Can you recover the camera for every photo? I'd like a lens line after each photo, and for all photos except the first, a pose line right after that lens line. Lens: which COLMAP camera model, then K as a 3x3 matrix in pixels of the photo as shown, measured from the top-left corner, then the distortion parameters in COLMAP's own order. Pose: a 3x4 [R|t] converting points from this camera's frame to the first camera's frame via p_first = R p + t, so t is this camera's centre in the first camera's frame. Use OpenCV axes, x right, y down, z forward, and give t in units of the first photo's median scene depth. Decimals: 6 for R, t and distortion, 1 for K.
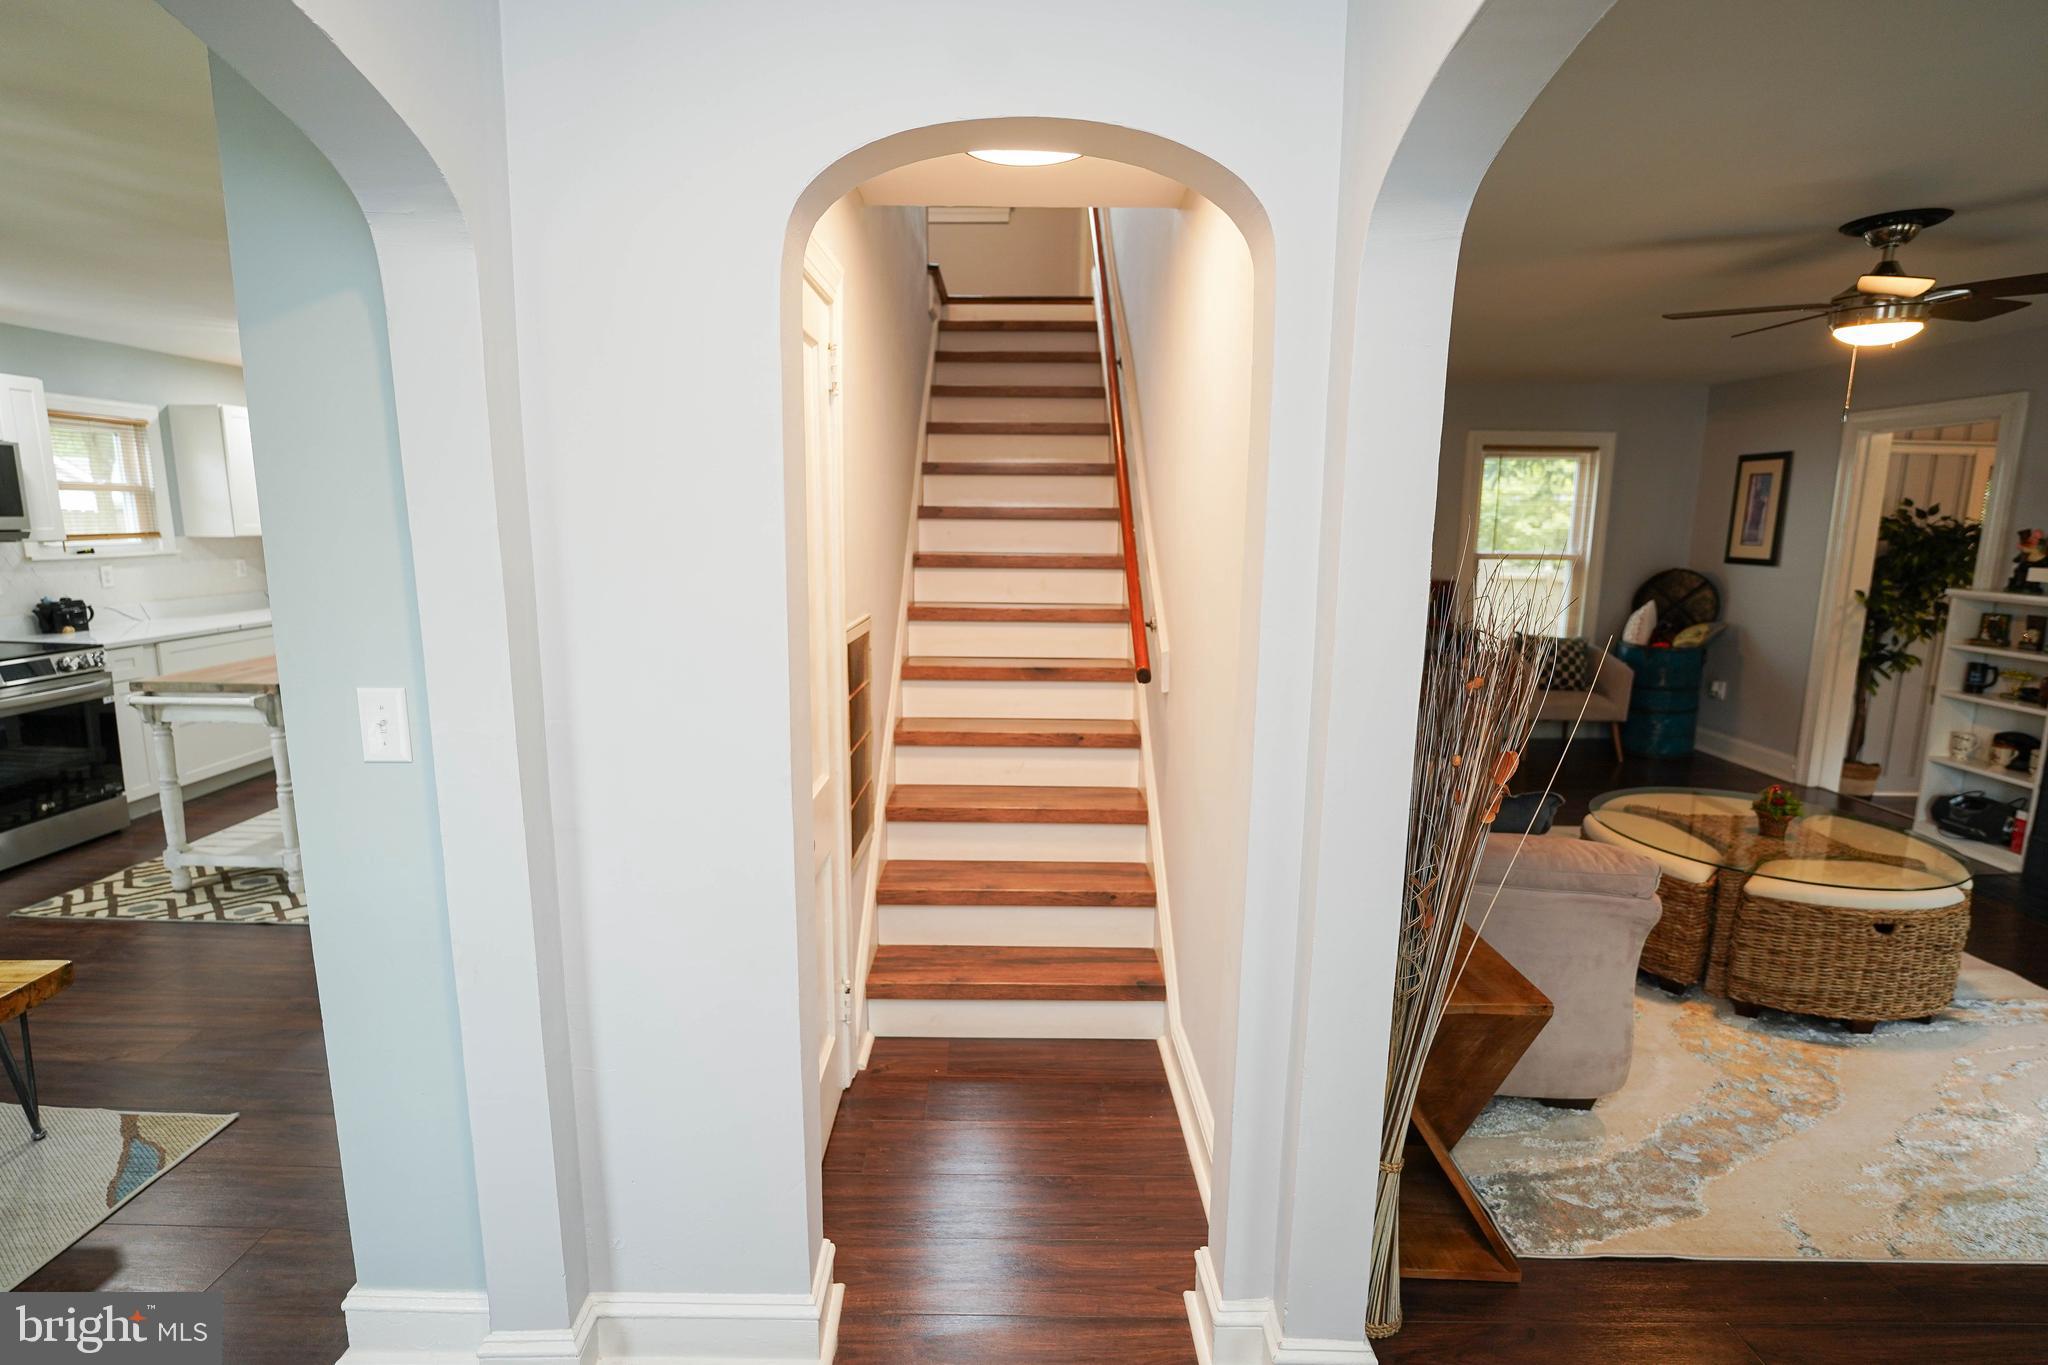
lens RADIAL K [[963.0, 0, 1011.9], [0, 963.0, 676.7], [0, 0, 1]] dist [-0.019511, 0.001252]
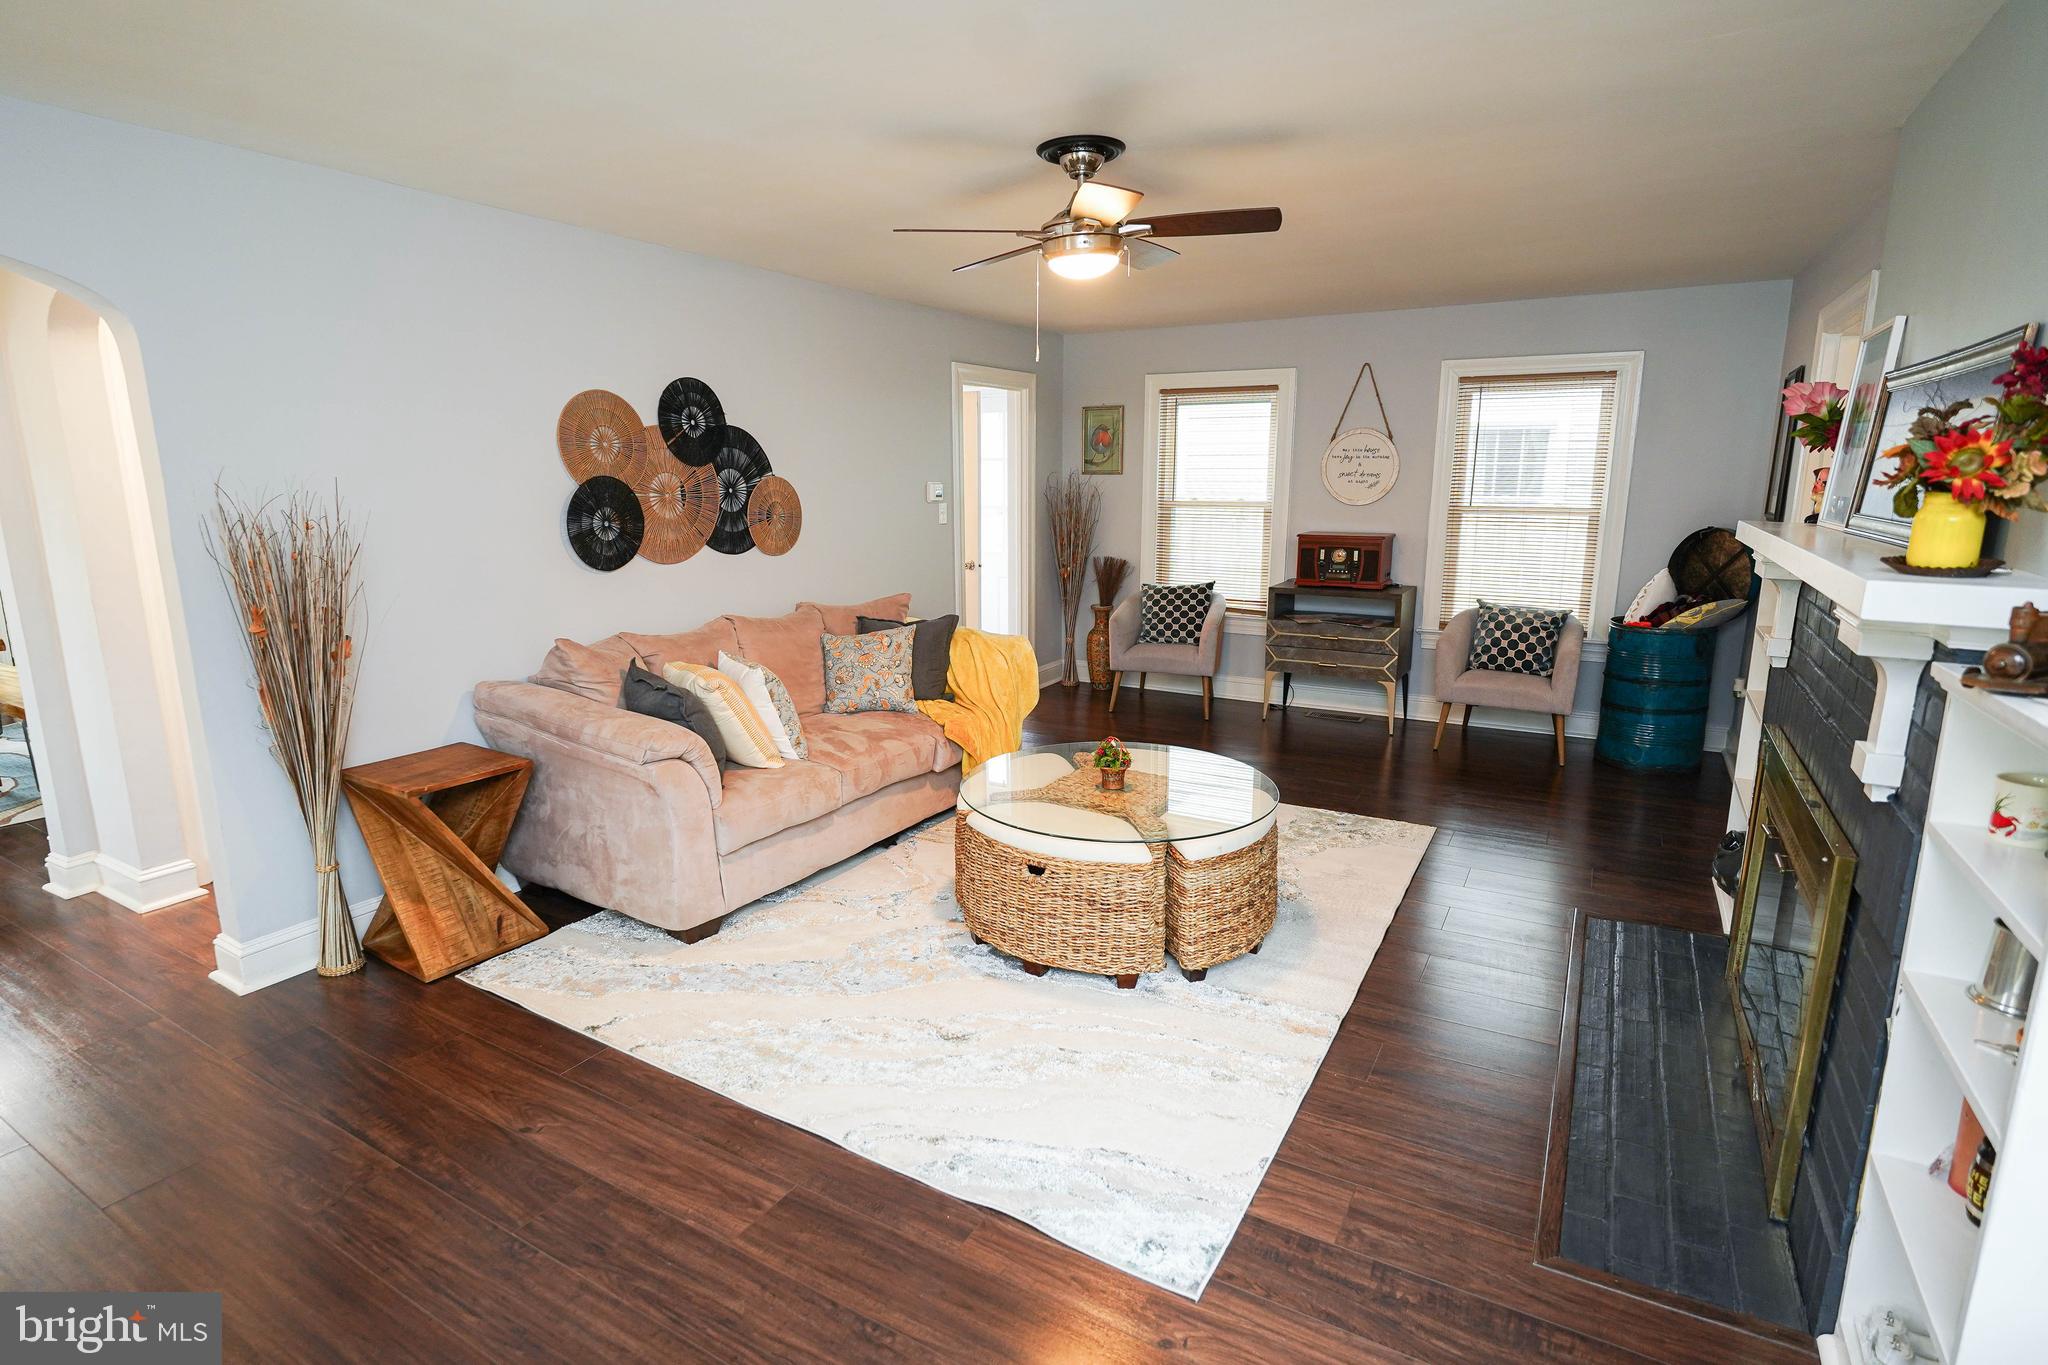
lens RADIAL K [[1031.5, 0, 1024.0], [0, 1031.5, 682.5], [0, 0, 1]] dist [-0.025921, -0.000066]
pose [[0.870464, 0.086000, -0.484661, 0.981892], [-0.068835, 0.996212, 0.053141, 0.007591], [0.487395, -0.012895, 0.873087, 0.030985]]
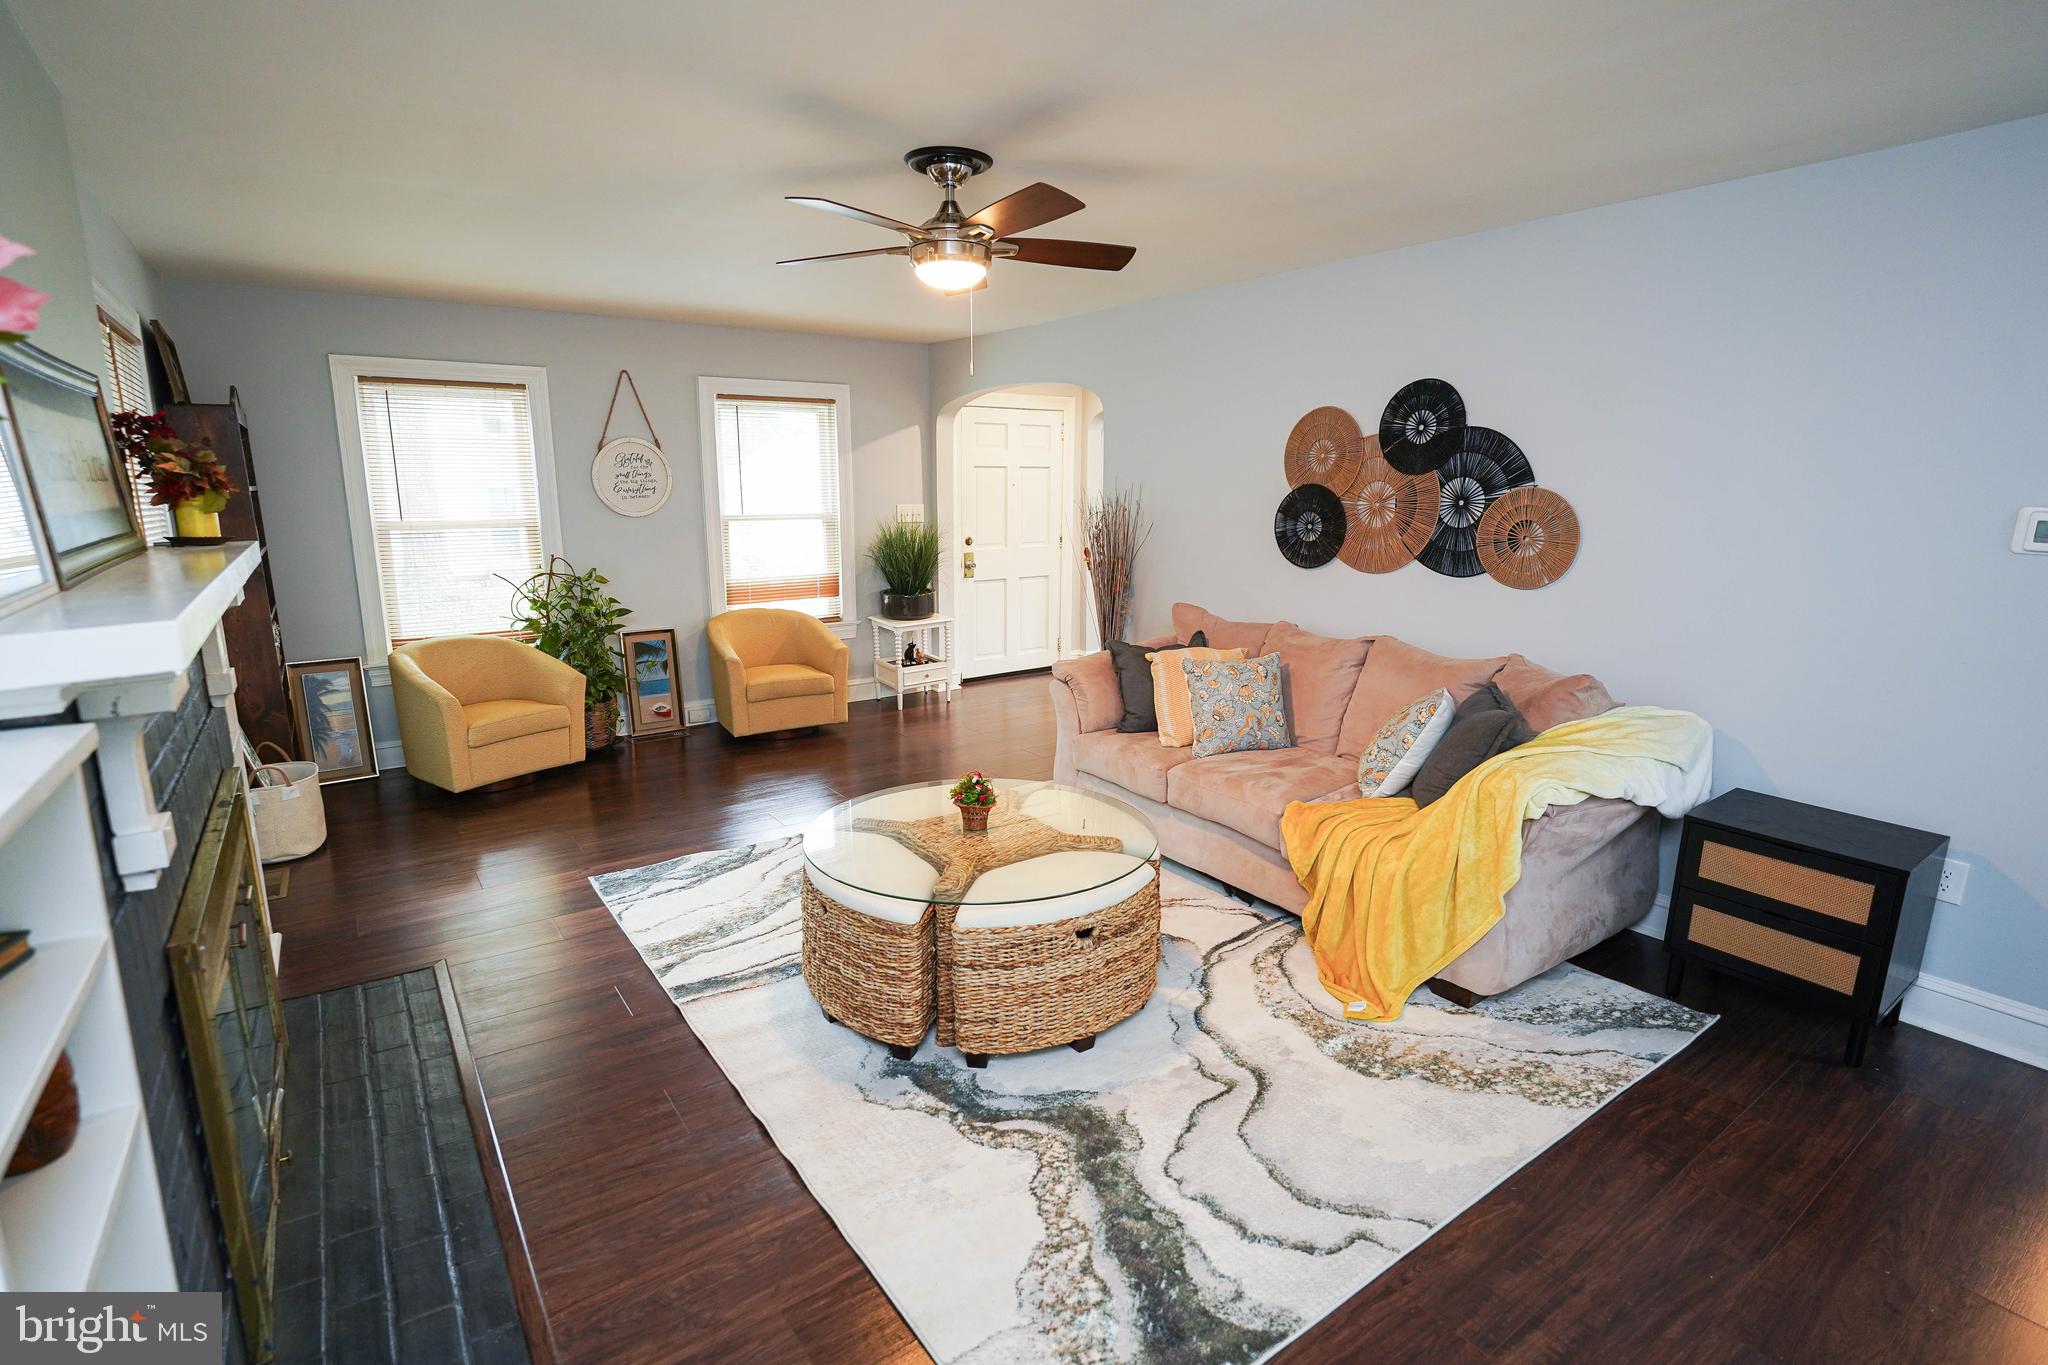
lens RADIAL K [[956.6, 0, 974.7], [0, 956.6, 680.3], [0, 0, 1]] dist [-0.032009, 0.000045]
pose [[-0.831401, 0.103477, -0.545953, 1.021576], [-0.097200, 0.940278, 0.326235, -0.199538], [0.547106, 0.324299, -0.771690, 1.294265]]
